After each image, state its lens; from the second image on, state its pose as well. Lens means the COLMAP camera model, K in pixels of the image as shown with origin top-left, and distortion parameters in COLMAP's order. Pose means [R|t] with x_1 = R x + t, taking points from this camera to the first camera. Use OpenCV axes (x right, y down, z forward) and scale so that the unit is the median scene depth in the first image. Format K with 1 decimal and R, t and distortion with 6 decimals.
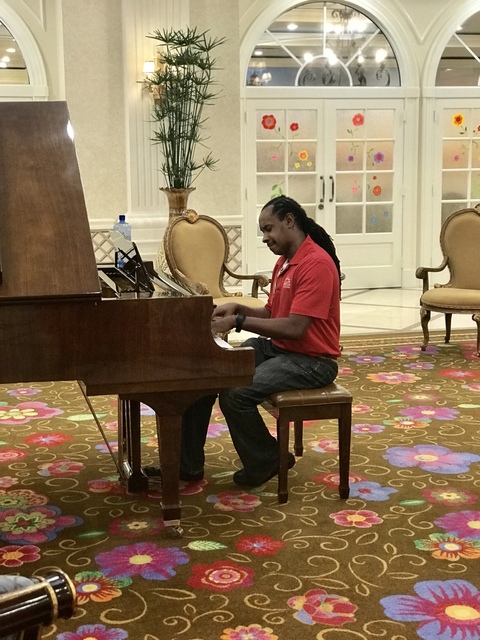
lens RADIAL K [[1034.0, 0, 233.8], [0, 1034.0, 300.7], [0, 0, 1]] dist [0.097793, 0.000000]
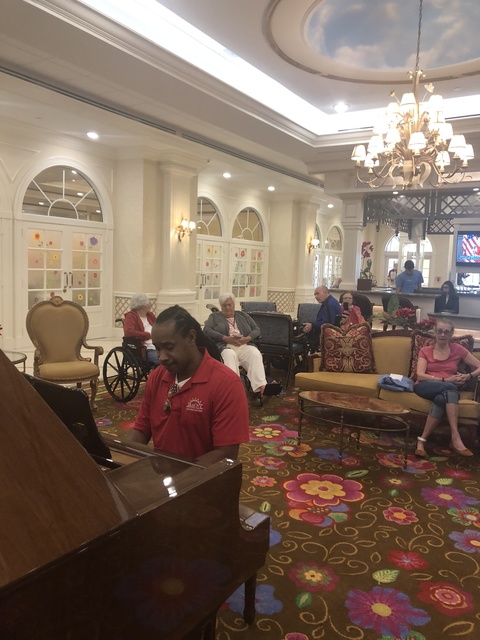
lens RADIAL K [[523.4, 0, 238.1], [0, 523.4, 309.8], [0, 0, 1]] dist [0.029640, -0.034297]
pose [[0.734437, -0.018609, 0.678422, -0.177398], [0.050887, 0.998320, -0.027705, -0.064662], [-0.676767, 0.054871, 0.734150, 0.508536]]
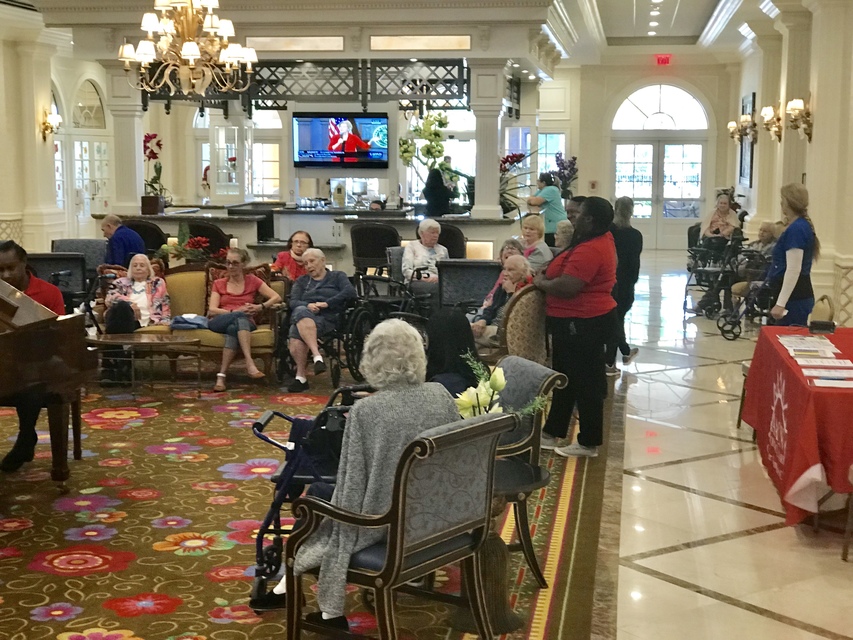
lens RADIAL K [[1378.1, 0, 411.0], [0, 1378.1, 342.1], [0, 0, 1]] dist [0.097793, 0.000000]
pose [[0.402949, -0.111843, 0.908363, -1.081933], [0.117700, 0.990596, 0.069756, -0.030539], [-0.907622, 0.078806, 0.412324, -0.129478]]
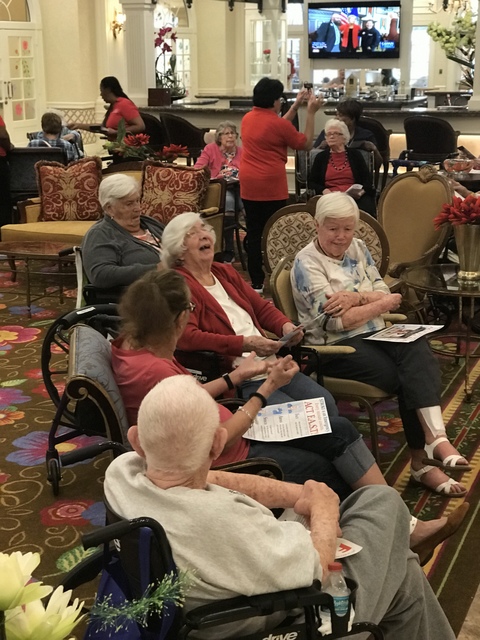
lens RADIAL K [[1034.0, 0, 232.8], [0, 1034.0, 305.1], [0, 0, 1]] dist [0.097793, 0.000000]
pose [[0.616077, -0.181886, 0.766398, -0.407663], [0.109355, 0.983302, 0.145457, -0.040250], [-0.780058, -0.005804, 0.625680, -0.025891]]
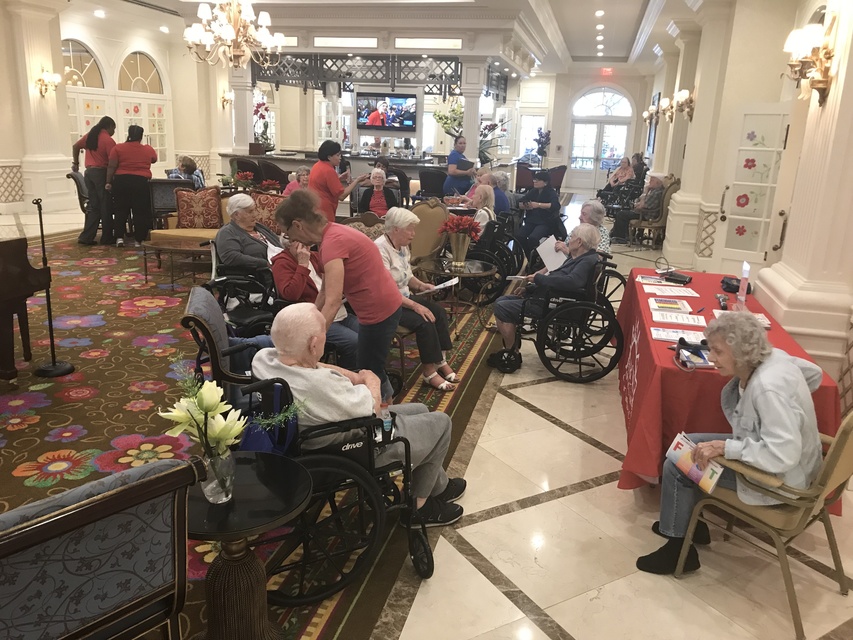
lens RADIAL K [[696.9, 0, 420.6], [0, 696.9, 314.6], [0, 0, 1]] dist [0.037225, -0.026155]
pose [[0.479703, -0.199005, 0.854566, -0.478224], [0.076554, 0.979719, 0.185177, -0.029183], [-0.874085, -0.023409, 0.485208, -0.059537]]
